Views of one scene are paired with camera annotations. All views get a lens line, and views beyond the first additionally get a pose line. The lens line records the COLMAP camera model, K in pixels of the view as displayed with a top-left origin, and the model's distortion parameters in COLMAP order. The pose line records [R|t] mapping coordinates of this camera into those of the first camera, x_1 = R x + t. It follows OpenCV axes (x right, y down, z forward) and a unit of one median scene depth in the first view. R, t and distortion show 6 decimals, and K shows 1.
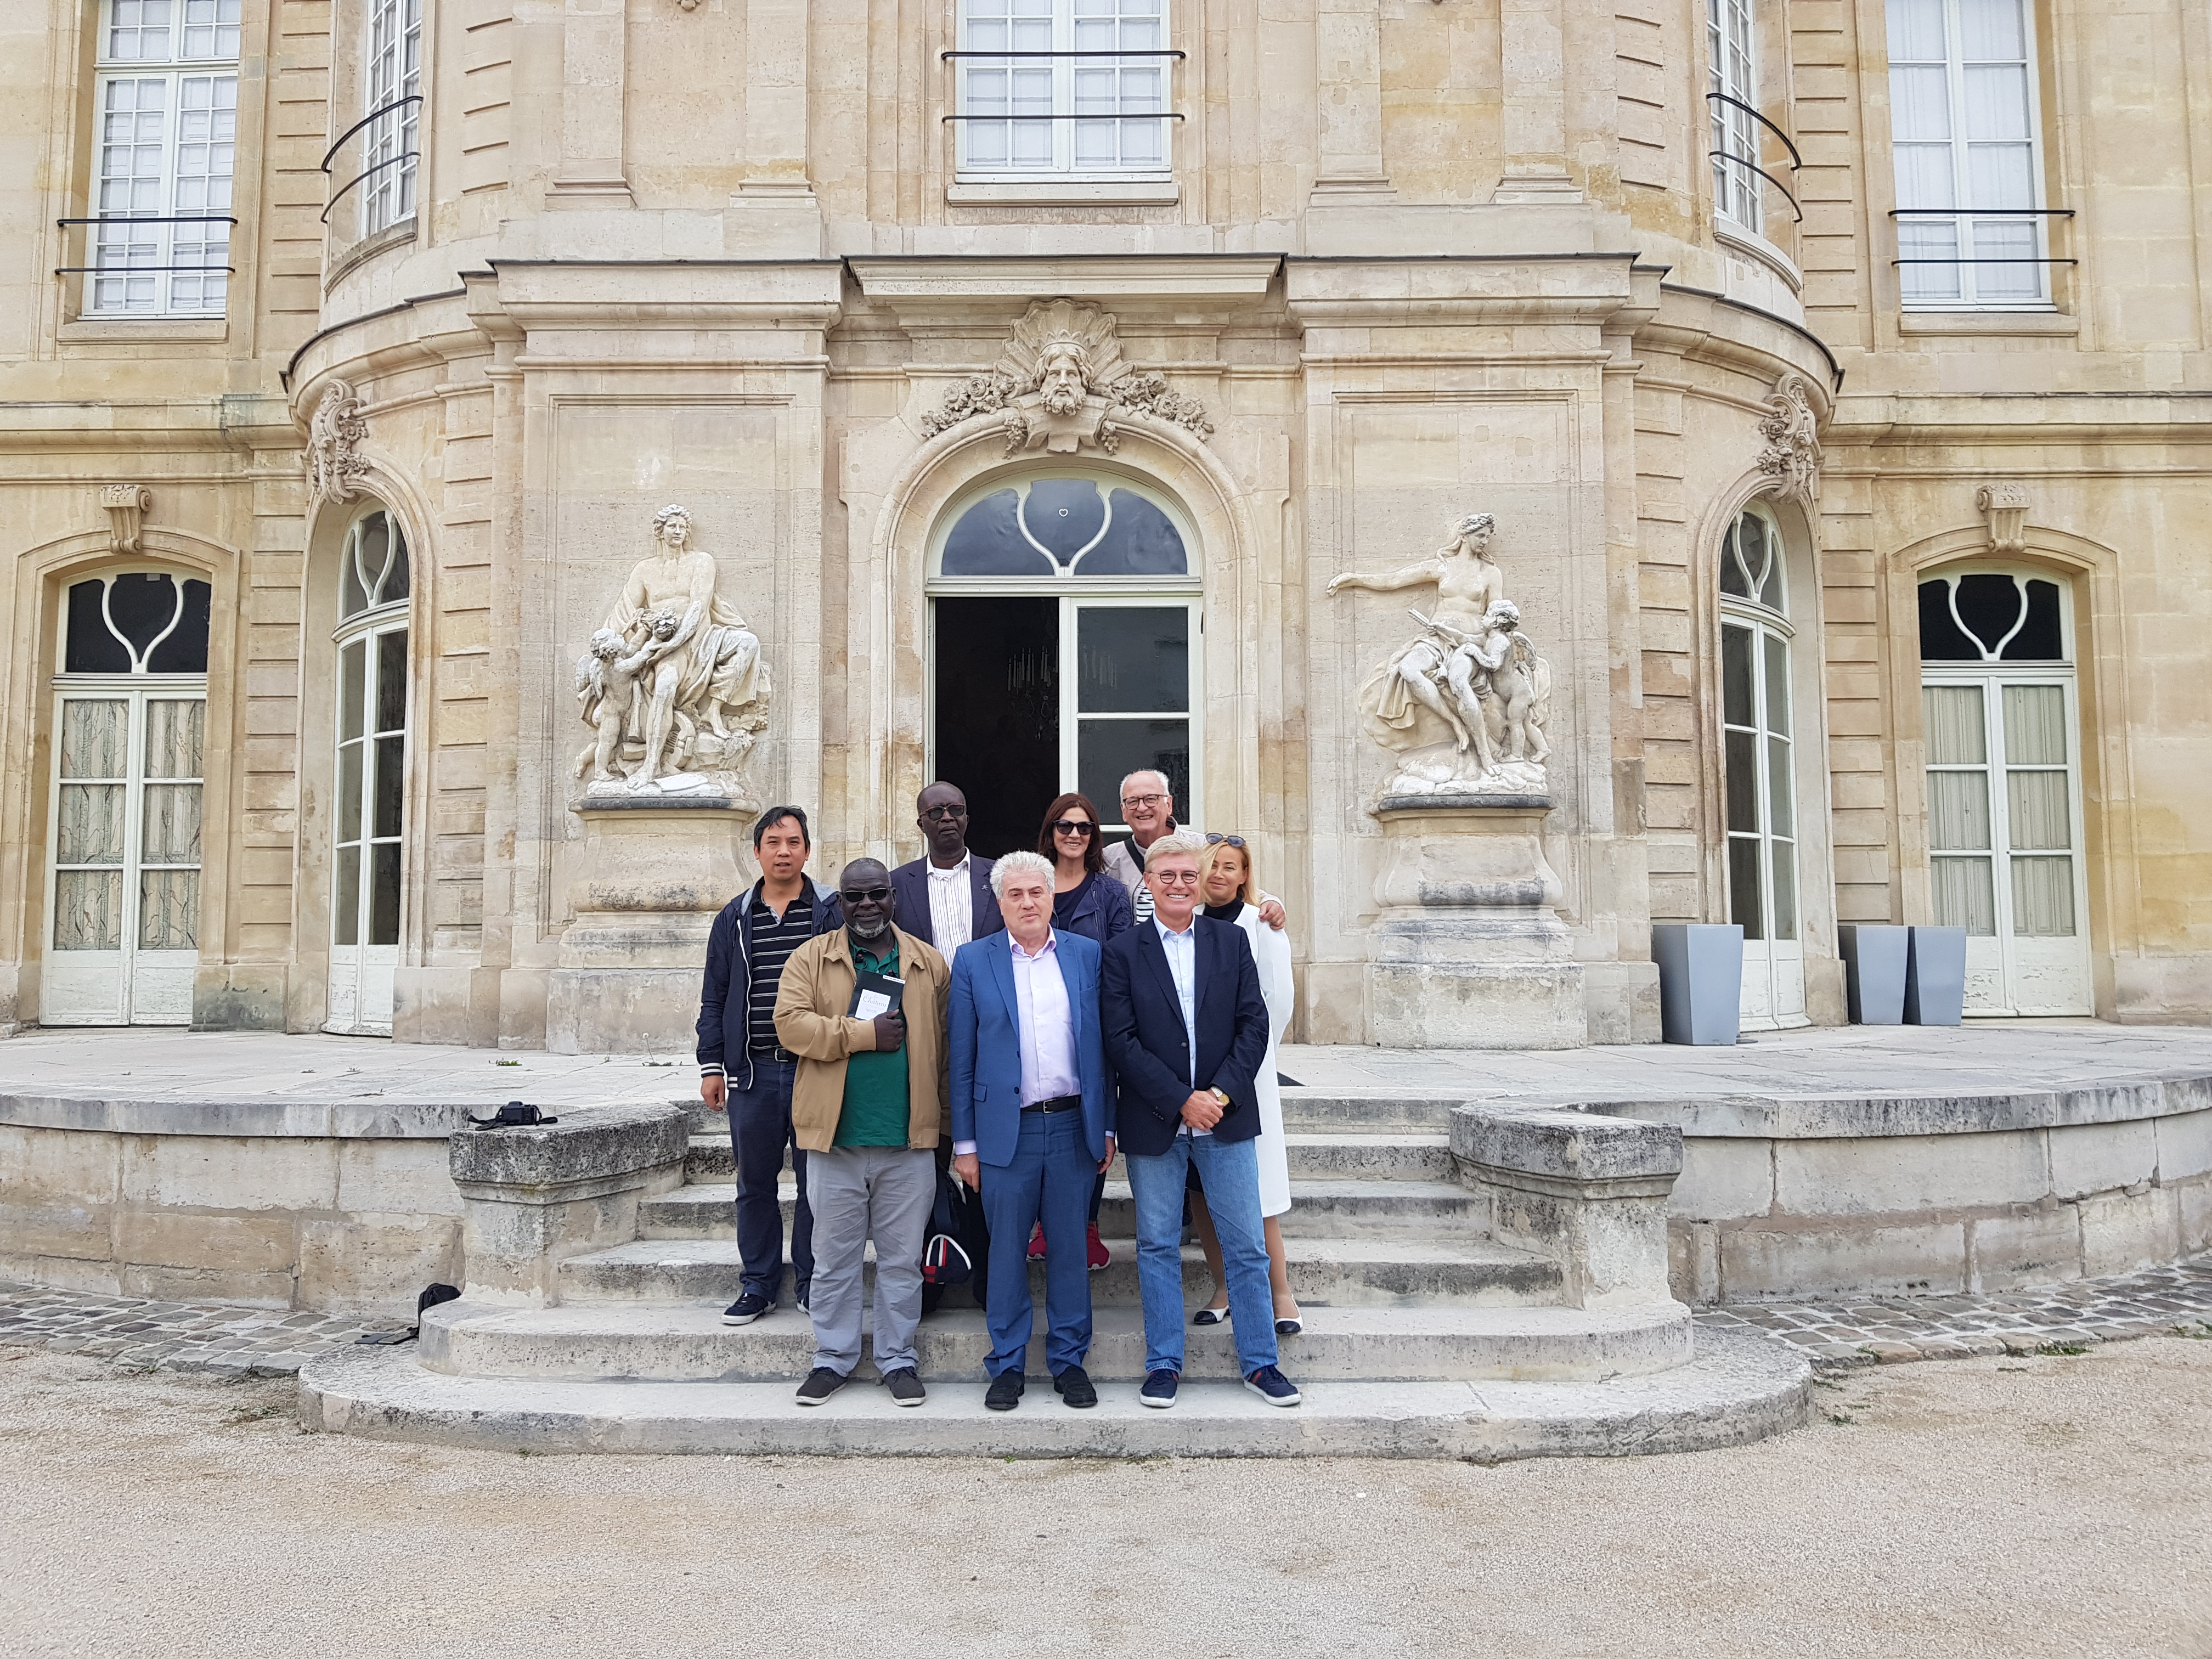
lens RADIAL K [[1818.6, 0, 1106.0], [0, 1818.6, 829.5], [0, 0, 1]] dist [0.057196, -0.159652]
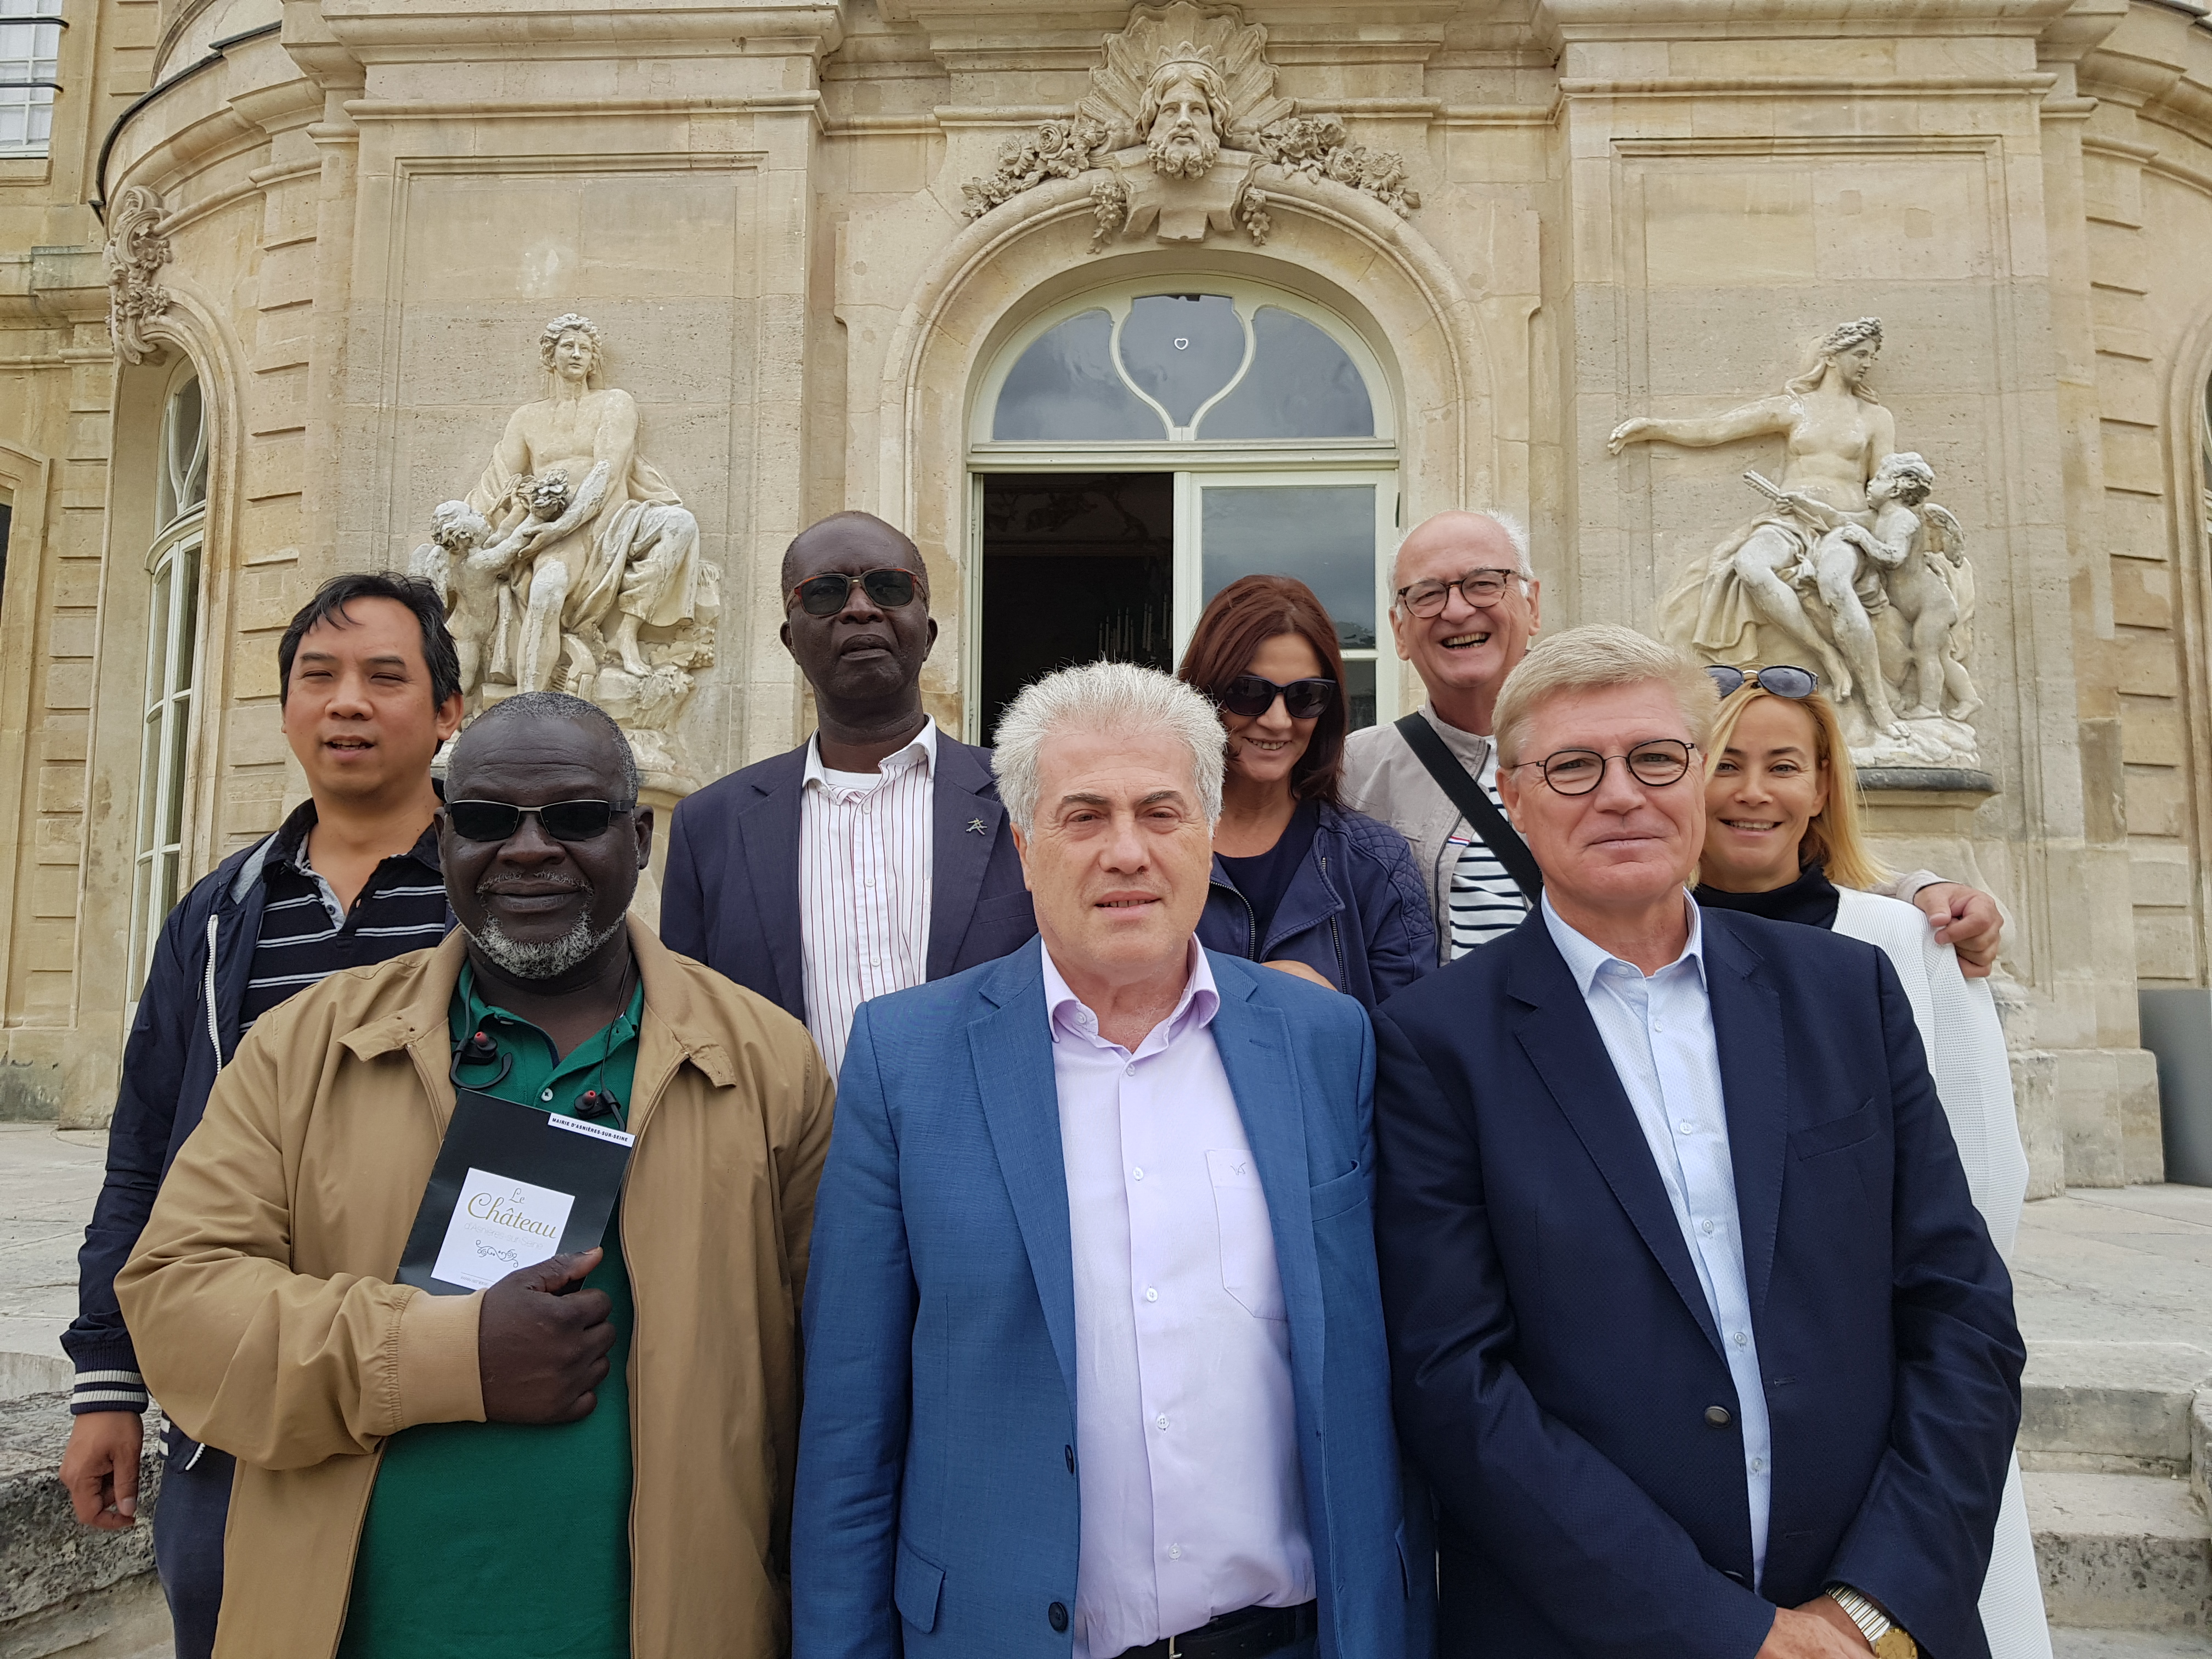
lens RADIAL K [[1818.6, 0, 1106.0], [0, 1818.6, 829.5], [0, 0, 1]] dist [0.057196, -0.159652]
pose [[0.998448, 0.004926, -0.055477, -0.013969], [-0.007030, 0.999260, -0.037804, 0.024179], [0.055250, 0.038135, 0.997744, 0.370257]]
